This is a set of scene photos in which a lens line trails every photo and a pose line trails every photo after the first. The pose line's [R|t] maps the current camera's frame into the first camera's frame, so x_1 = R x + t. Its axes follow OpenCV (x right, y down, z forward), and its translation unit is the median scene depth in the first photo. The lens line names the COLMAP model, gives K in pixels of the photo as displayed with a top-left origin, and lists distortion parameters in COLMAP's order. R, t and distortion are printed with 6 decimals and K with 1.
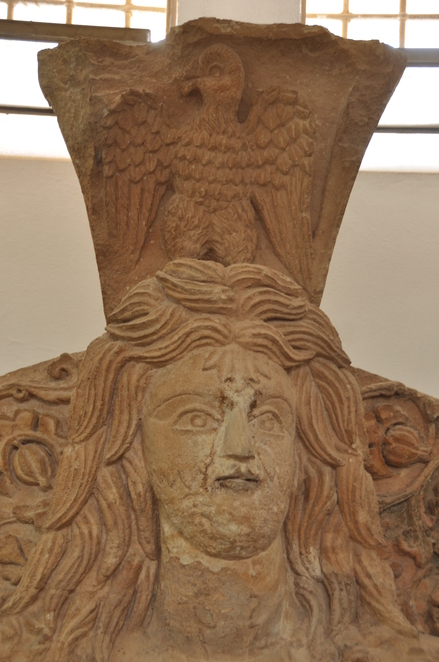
lens RADIAL K [[1360.4, 0, 219.1], [0, 1360.4, 329.6], [0, 0, 1]] dist [0.285721, 0.000000]
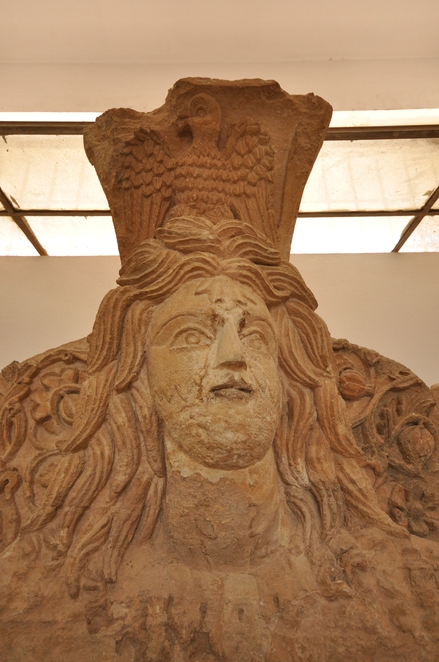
lens RADIAL K [[442.5, 0, 216.7], [0, 442.5, 332.7], [0, 0, 1]] dist [0.001160, 0.005013]
pose [[0.999008, -0.044512, 0.000944, 0.003583], [0.043854, 0.980138, -0.193406, 0.124808], [0.007683, 0.193255, 0.981118, 0.623188]]
